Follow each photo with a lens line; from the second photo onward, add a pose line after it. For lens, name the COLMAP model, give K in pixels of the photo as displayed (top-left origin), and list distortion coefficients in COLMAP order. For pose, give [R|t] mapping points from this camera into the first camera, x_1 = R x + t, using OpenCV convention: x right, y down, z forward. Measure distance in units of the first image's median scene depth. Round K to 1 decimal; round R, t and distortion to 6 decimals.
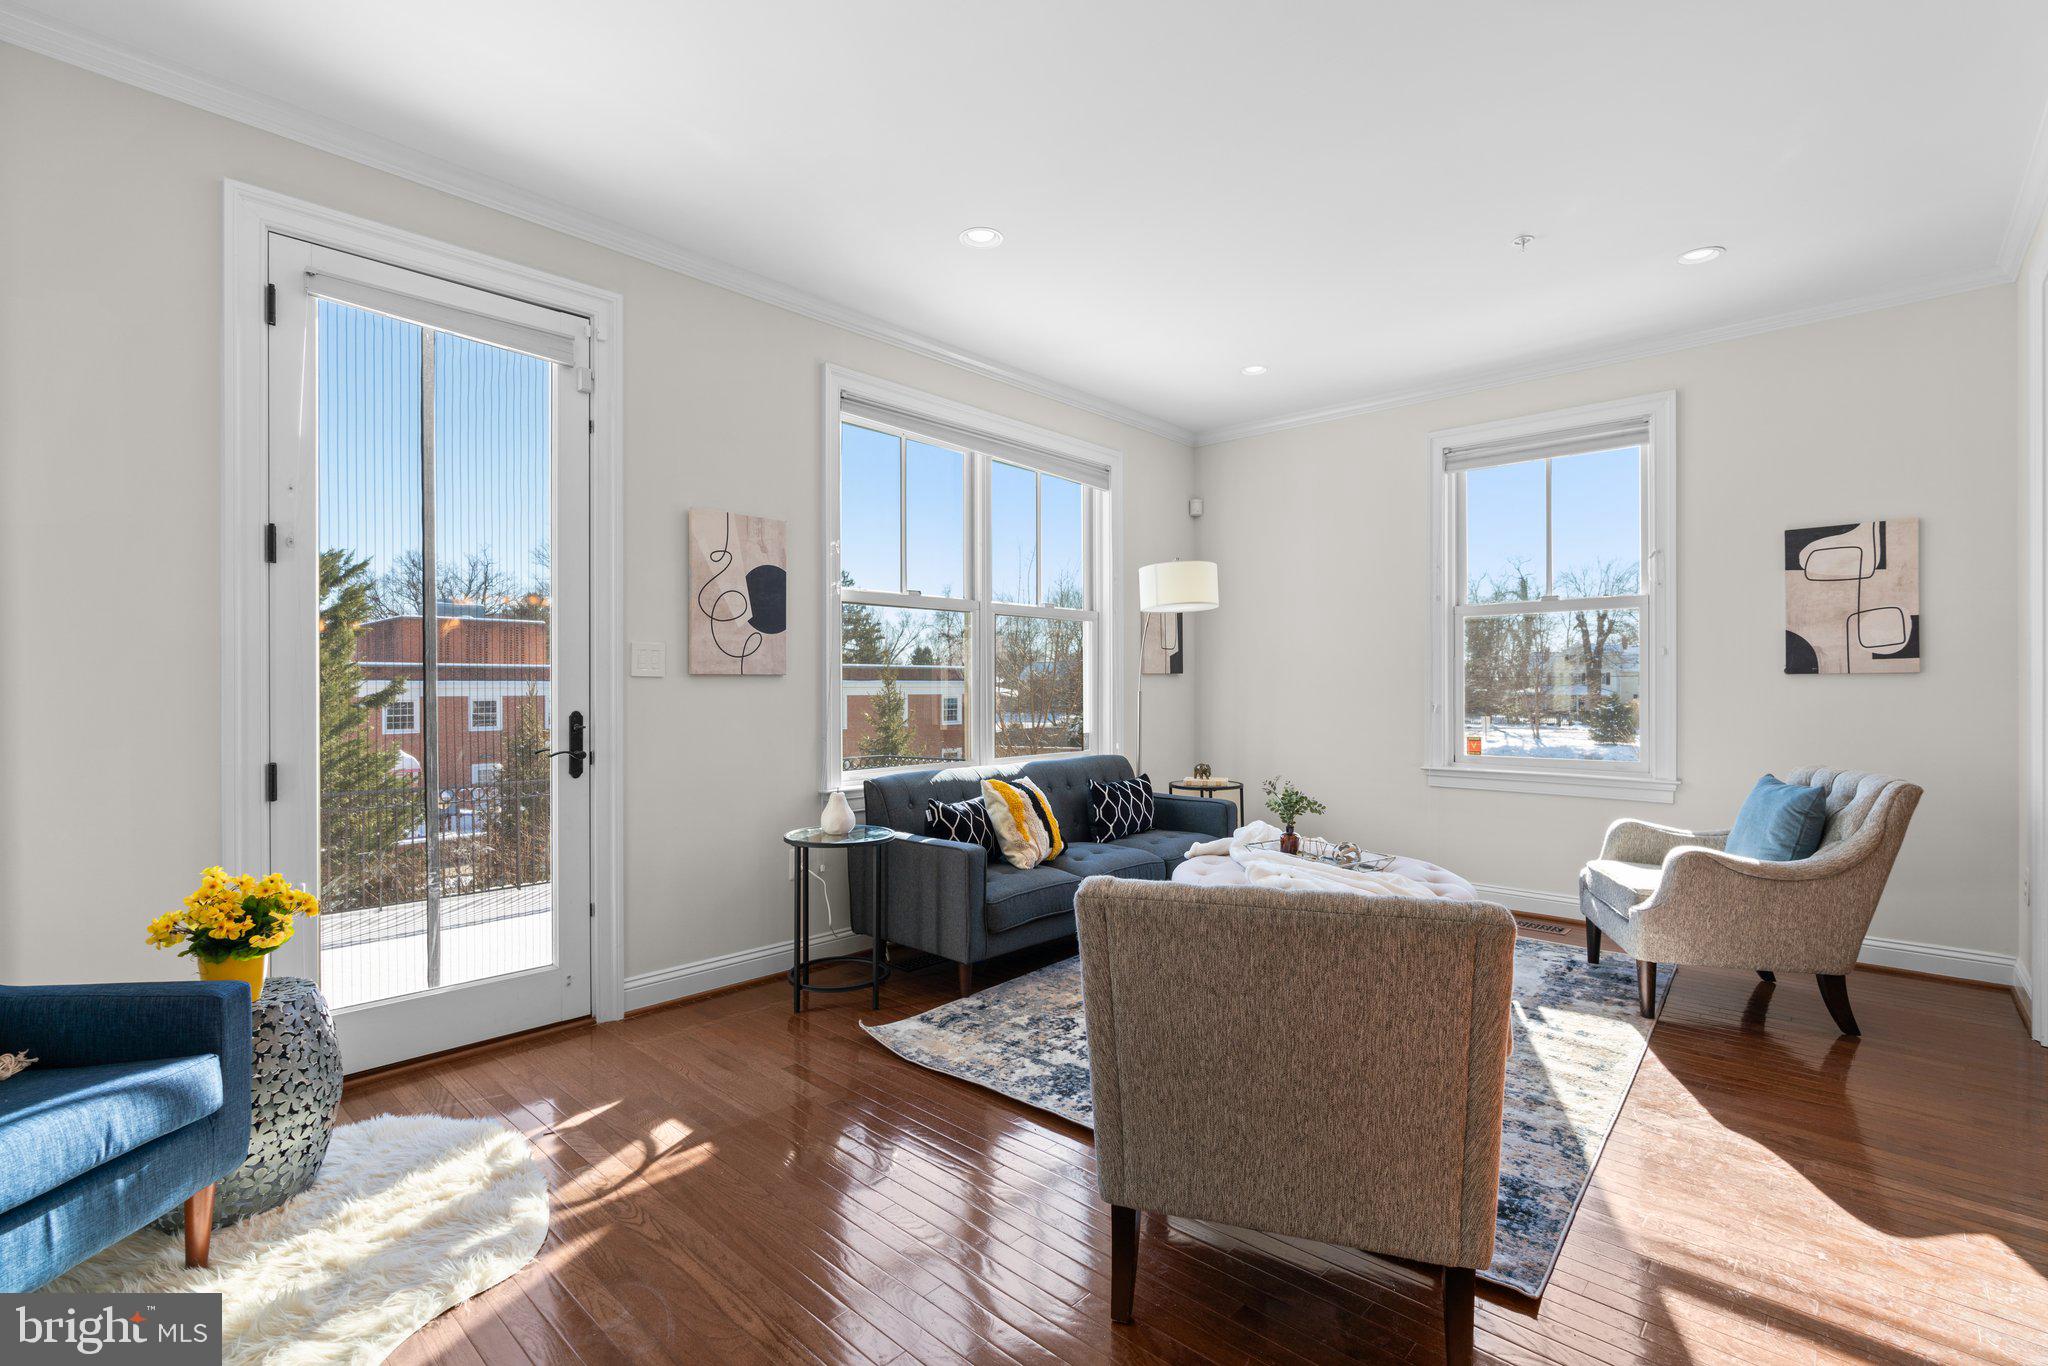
lens RADIAL K [[923.8, 0, 1015.2], [0, 923.8, 692.8], [0, 0, 1]] dist [-0.010886, 0.004787]
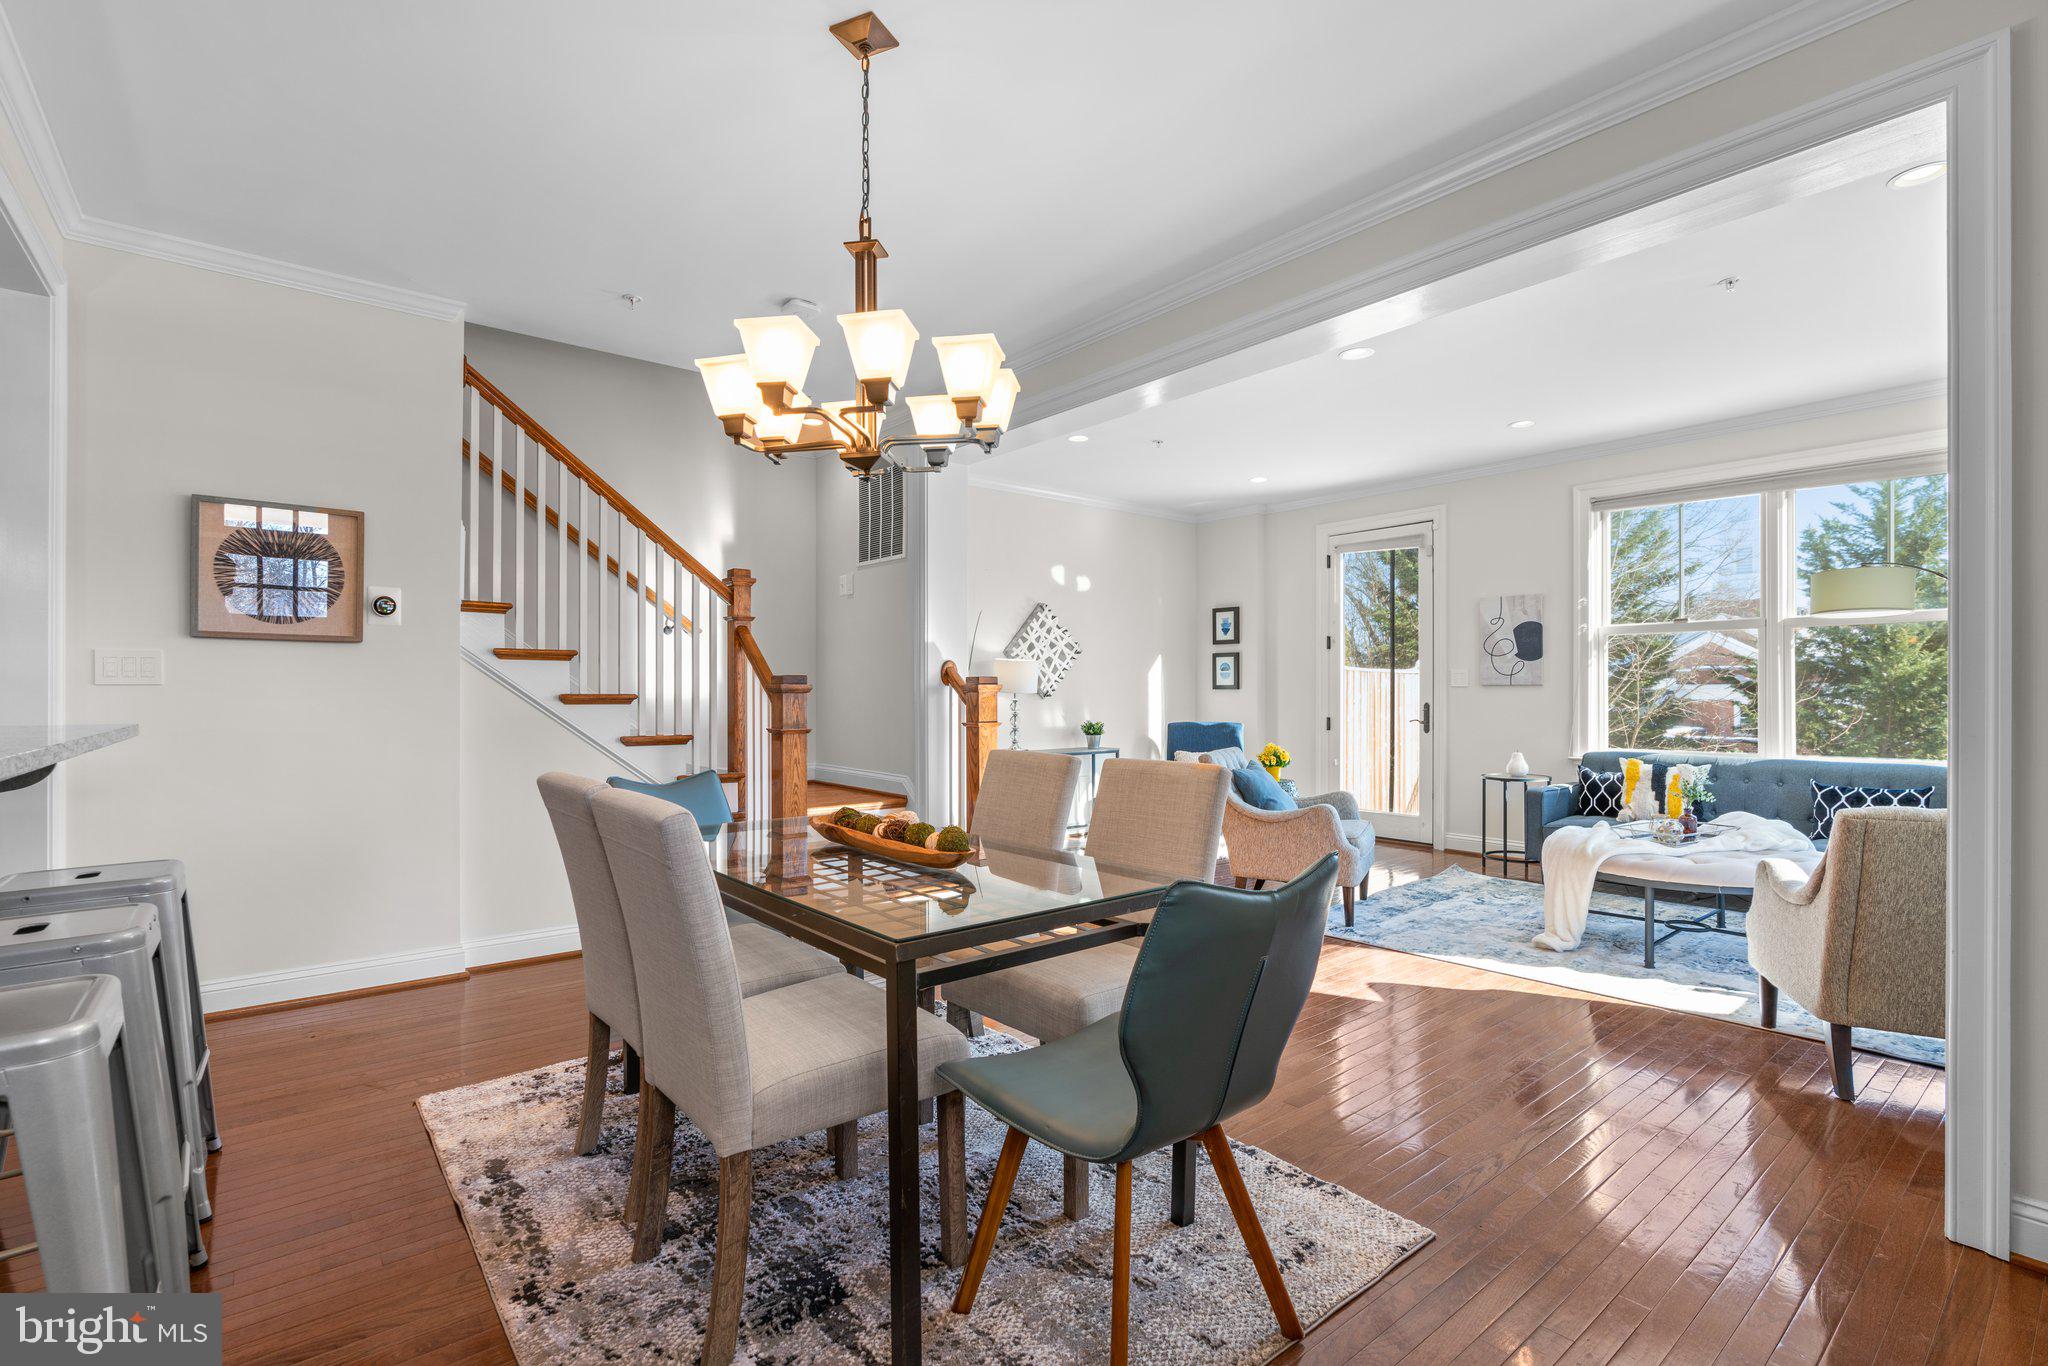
lens RADIAL K [[923.8, 0, 1008.3], [0, 923.8, 690.3], [0, 0, 1]] dist [-0.010886, 0.004787]
pose [[-0.149540, 0.002174, -0.988753, 1.607953], [-0.005885, 0.999978, 0.003088, -0.008684], [0.988738, 0.006281, -0.149524, 0.299239]]
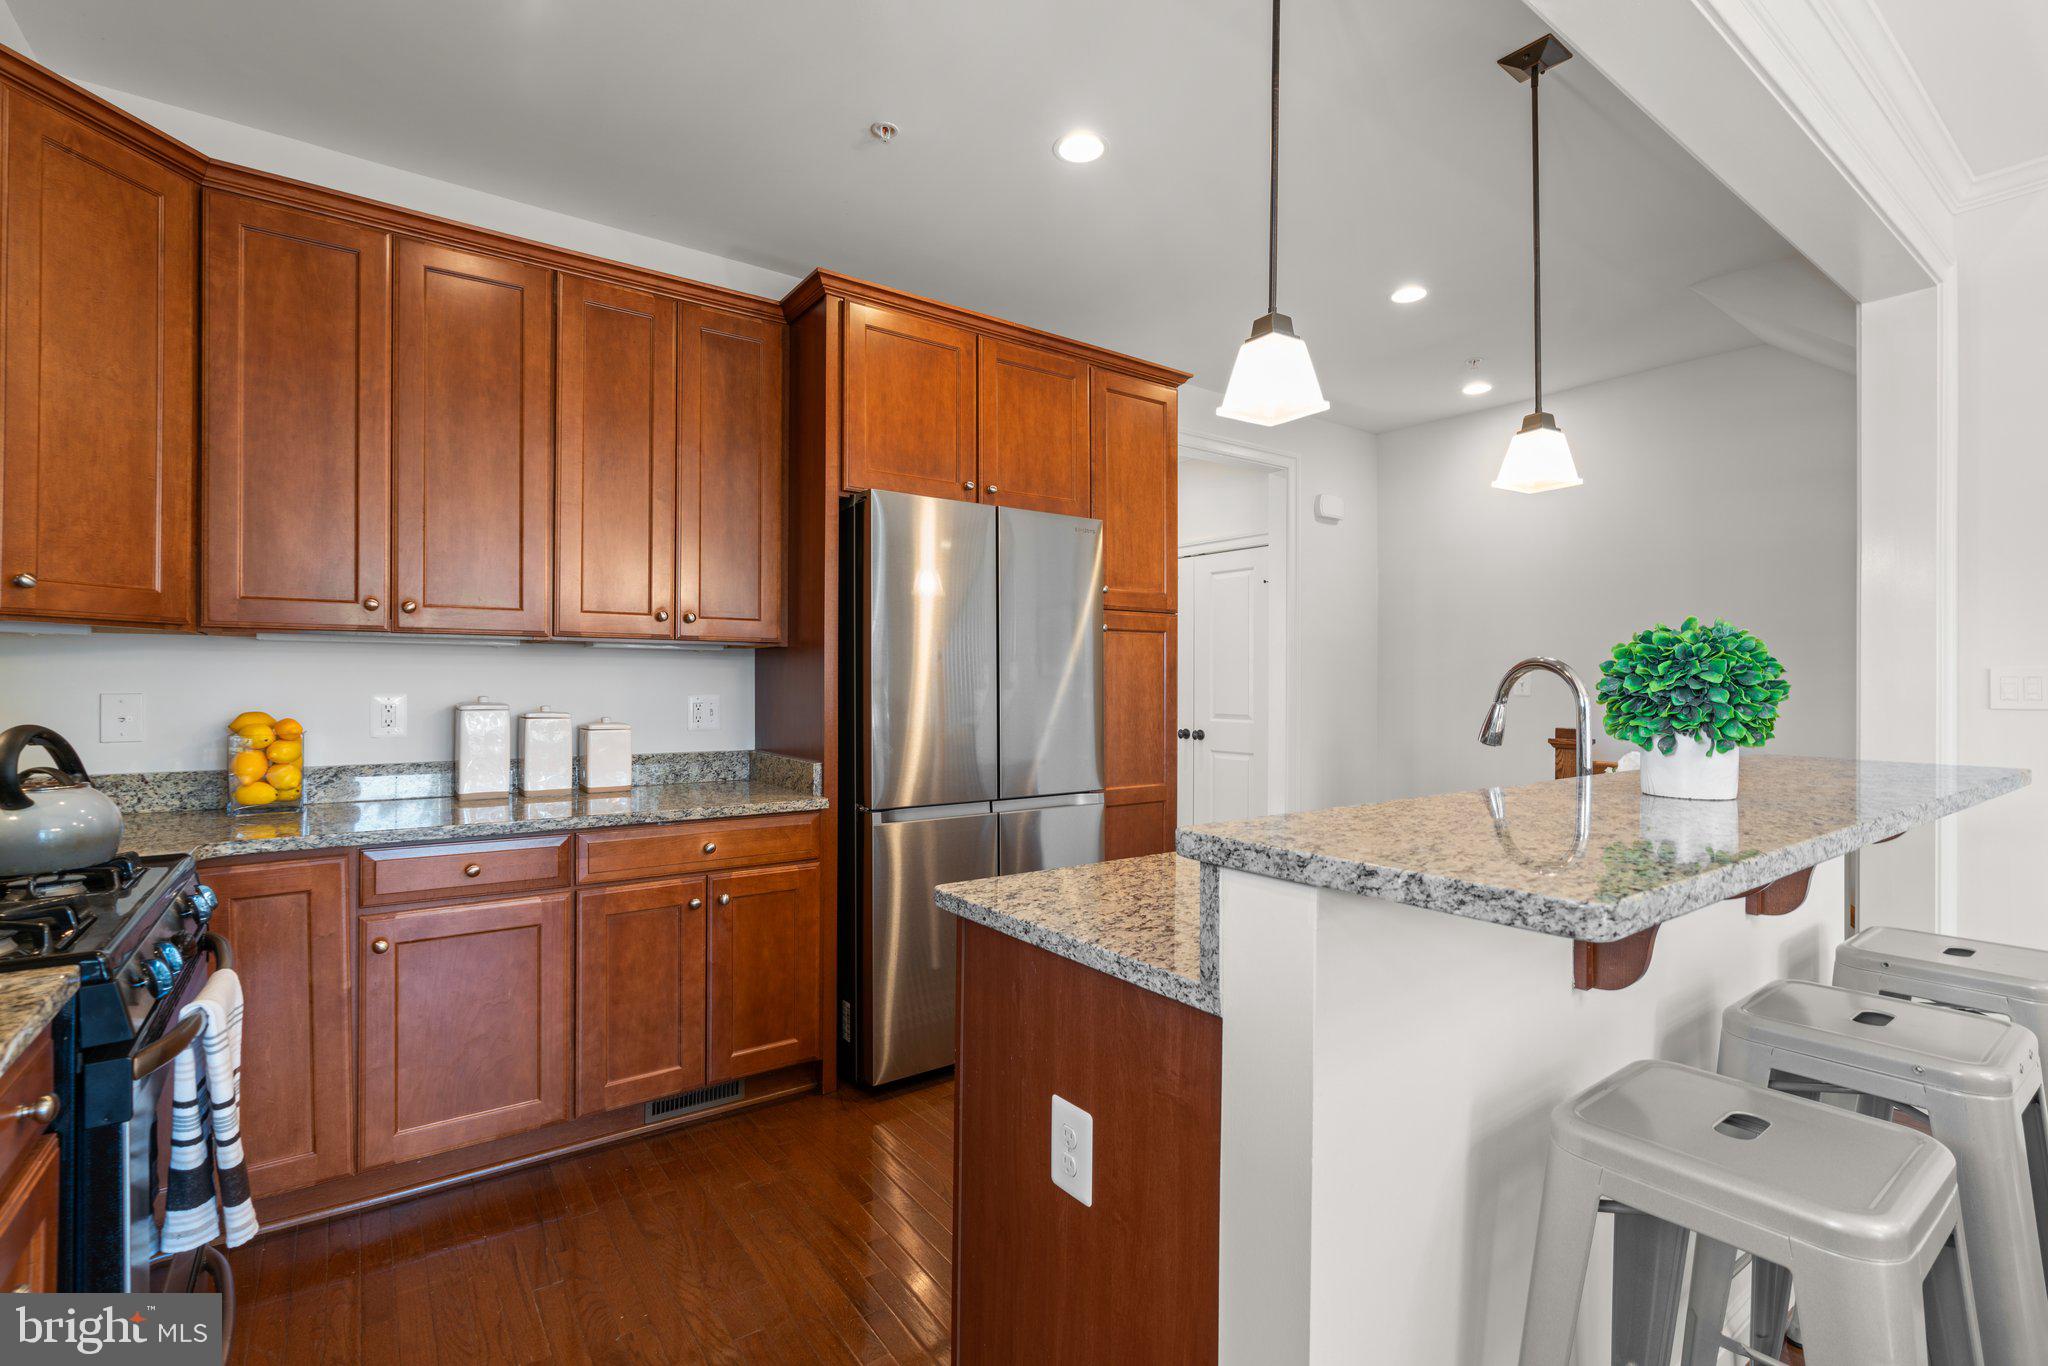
lens RADIAL K [[923.8, 0, 1027.5], [0, 923.8, 678.4], [0, 0, 1]] dist [-0.010886, 0.004787]
pose [[-0.981759, -0.000342, 0.190131, 1.513040], [-0.000438, 1.000000, -0.000462, -0.030028], [-0.190131, -0.000537, -0.981759, 0.208572]]
